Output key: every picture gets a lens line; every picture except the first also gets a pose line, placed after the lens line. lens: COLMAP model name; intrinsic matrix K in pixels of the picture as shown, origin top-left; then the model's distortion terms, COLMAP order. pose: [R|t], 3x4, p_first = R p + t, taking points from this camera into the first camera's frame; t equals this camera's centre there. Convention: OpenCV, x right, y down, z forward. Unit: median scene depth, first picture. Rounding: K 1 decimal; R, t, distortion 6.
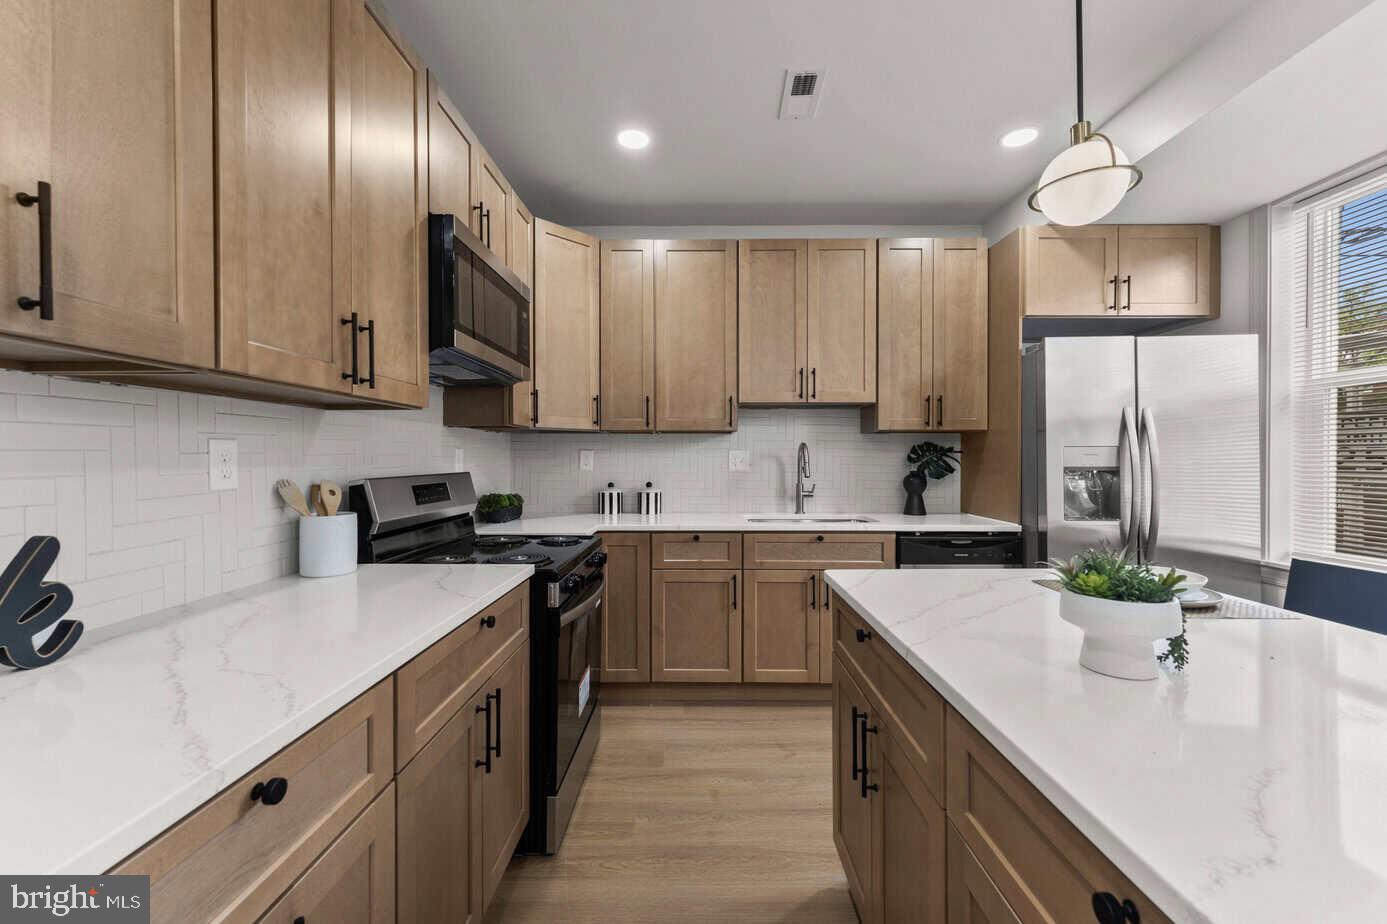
lens RADIAL K [[550.3, 0, 692.6], [0, 550.3, 460.7], [0, 0, 1]] dist [-0.000436, -0.000152]
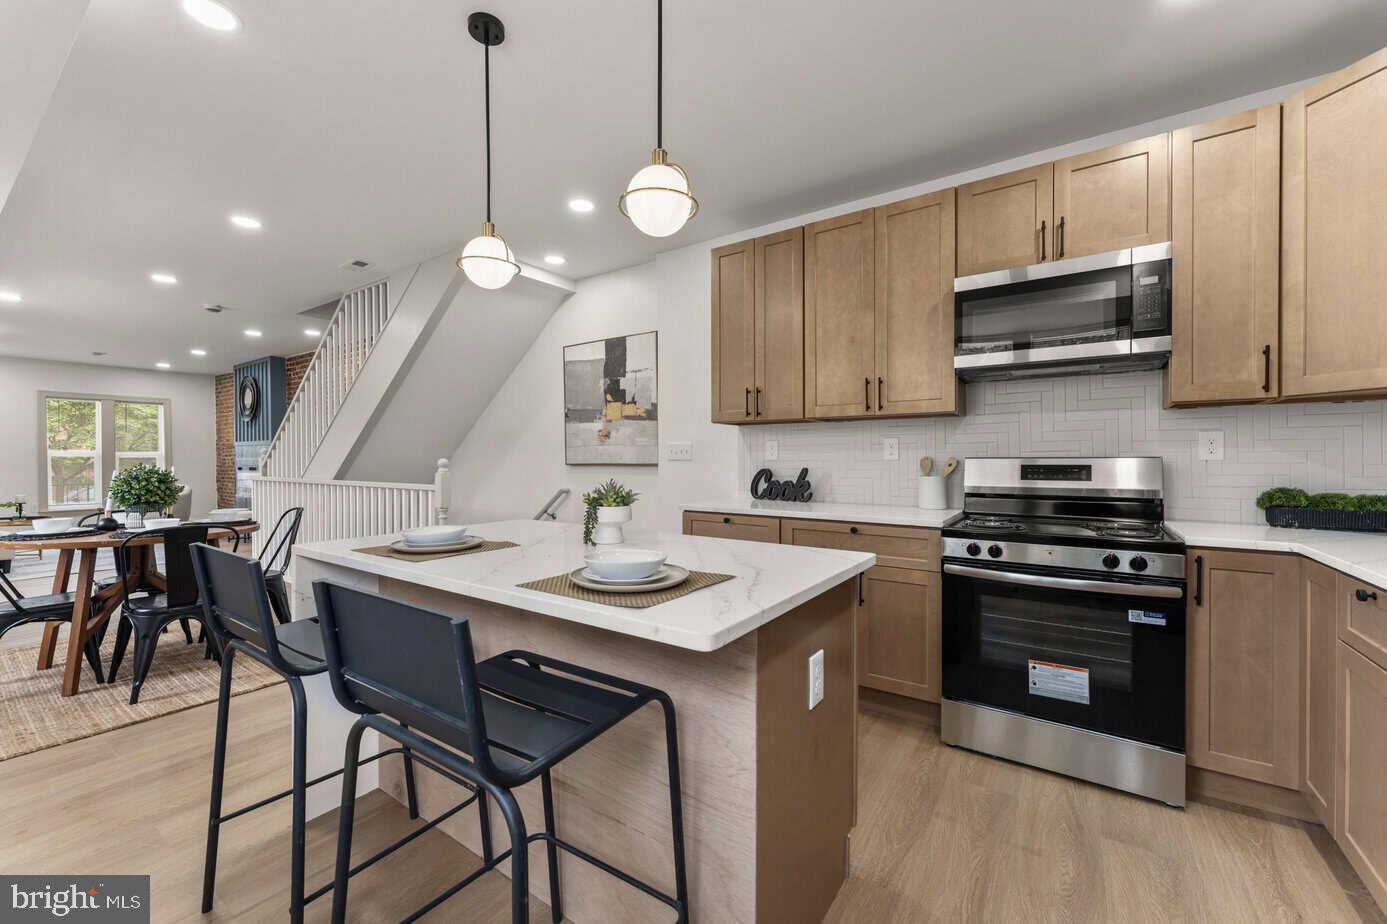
lens RADIAL K [[550.3, 0, 692.6], [0, 550.3, 460.7], [0, 0, 1]] dist [-0.000436, -0.000152]
pose [[-0.559947, 0.009400, -0.828475, 0.708299], [-0.000366, 0.999933, 0.011593, 0.014295], [0.828528, 0.006795, -0.559906, 0.743802]]
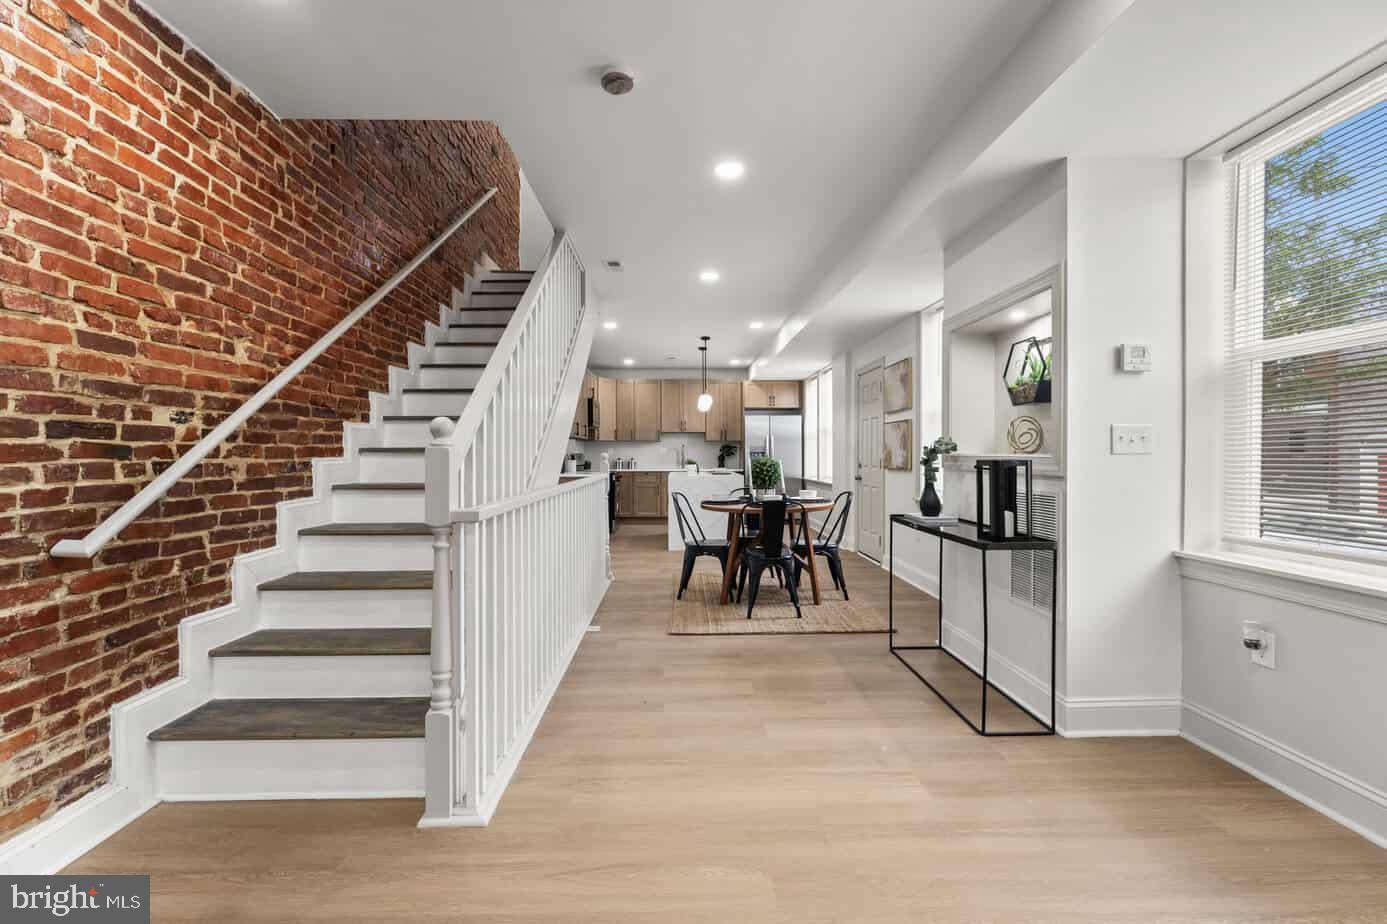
lens RADIAL K [[598.7, 0, 686.6], [0, 598.7, 457.8], [0, 0, 1]] dist [0.000272, 0.000002]
pose [[0.999505, -0.000516, 0.031470, 0.127976], [0.000498, 1.000000, 0.000582, 0.040916], [-0.031470, -0.000567, 0.999505, -2.531447]]
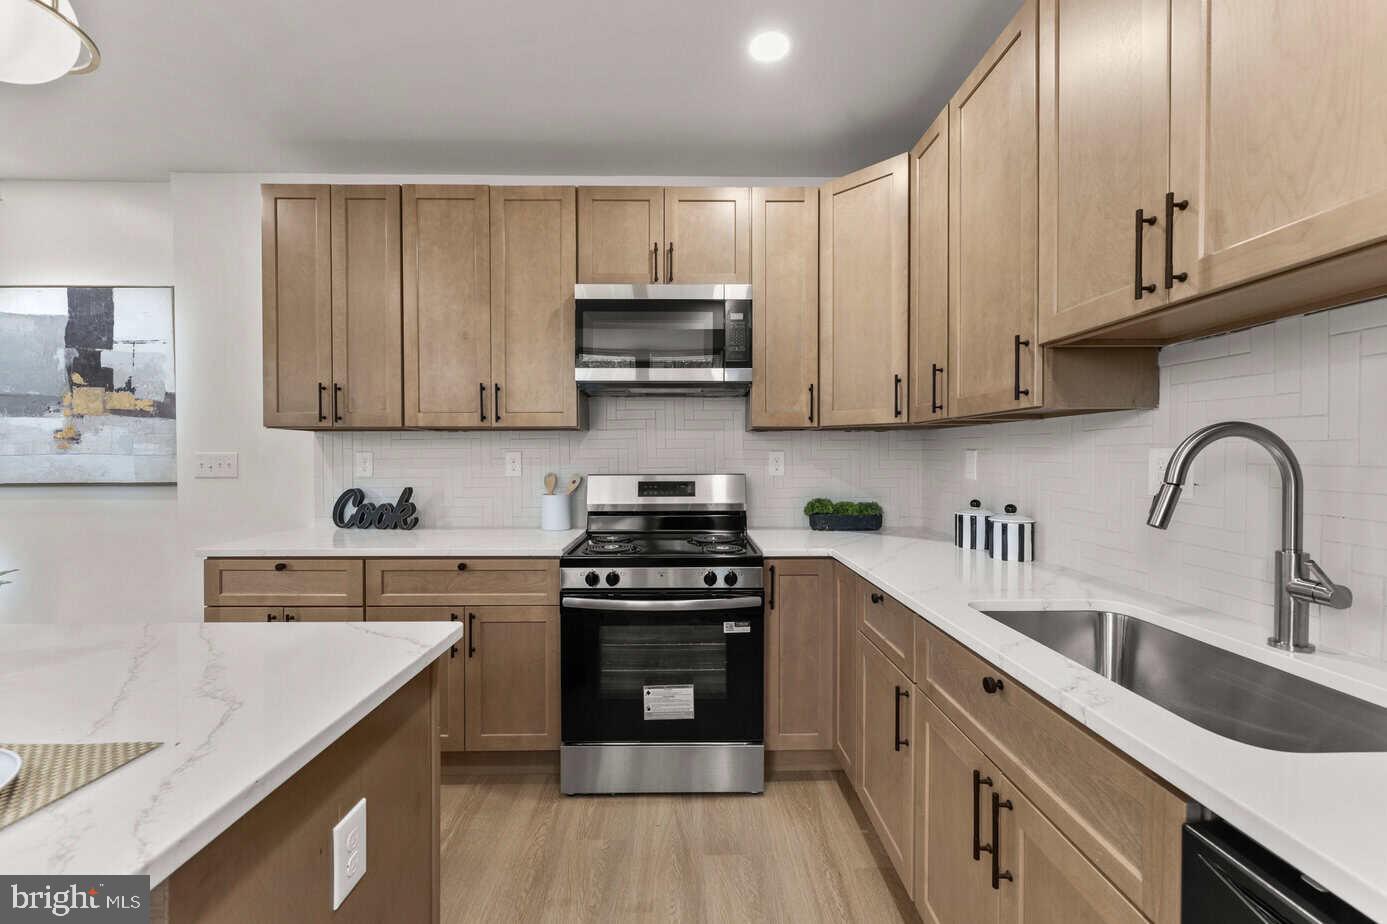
lens RADIAL K [[550.3, 0, 692.6], [0, 550.3, 460.7], [0, 0, 1]] dist [-0.000436, -0.000152]
pose [[0.027702, 0.011237, -0.999553, 0.568141], [-0.003816, 0.999931, 0.011136, -0.014225], [0.999609, 0.003506, 0.027743, 0.749173]]
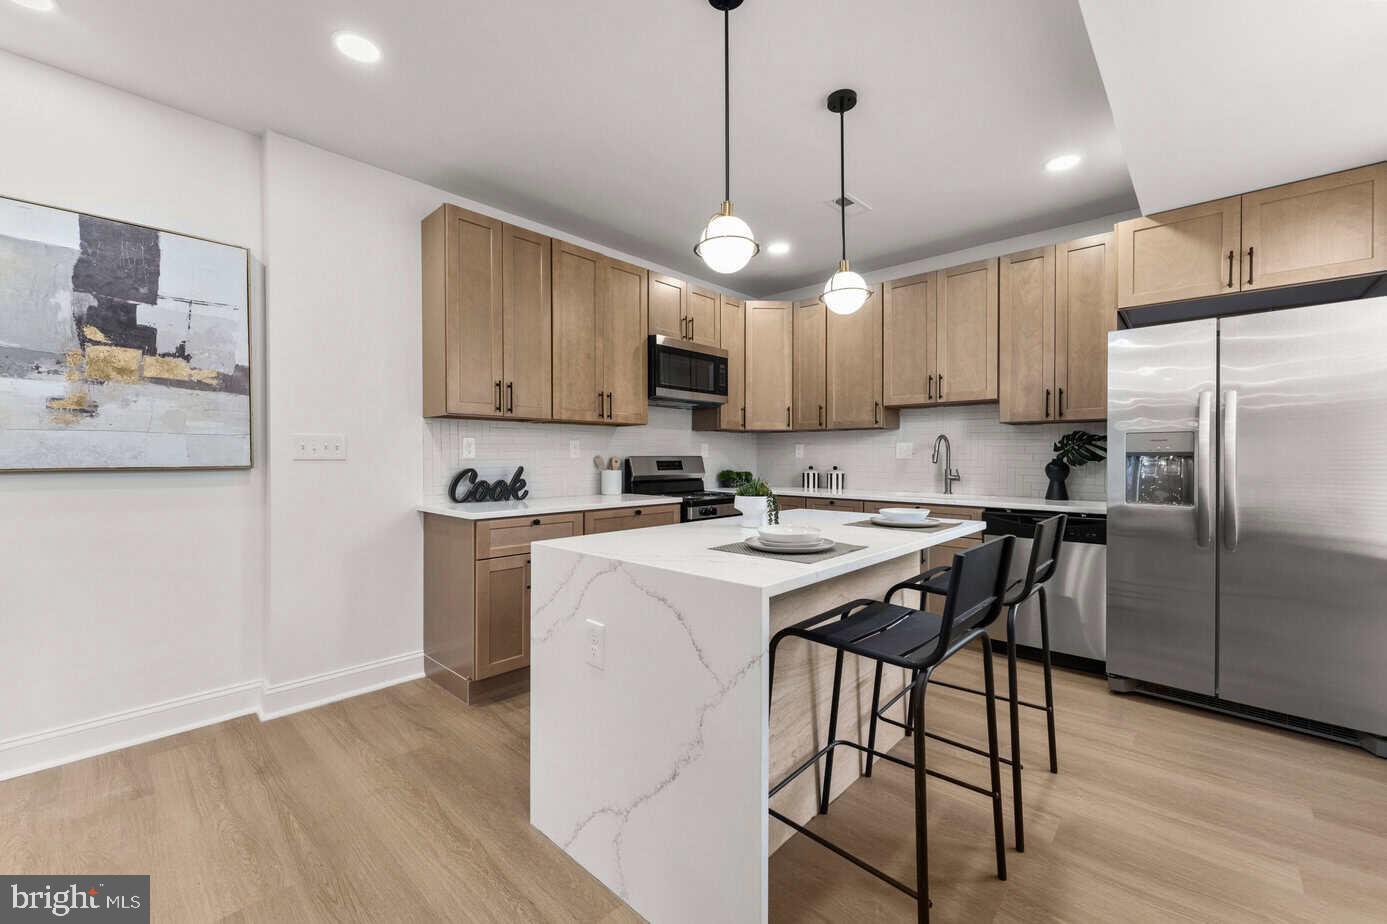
lens RADIAL K [[561.9, 0, 693.5], [0, 561.9, 462.0], [0, 0, 1]] dist [-0.000406, 0.000472]
pose [[0.738144, 0.008007, -0.674596, 0.698445], [-0.004434, 0.999966, 0.007016, 0.023126], [0.674629, -0.002188, 0.738154, -0.320525]]
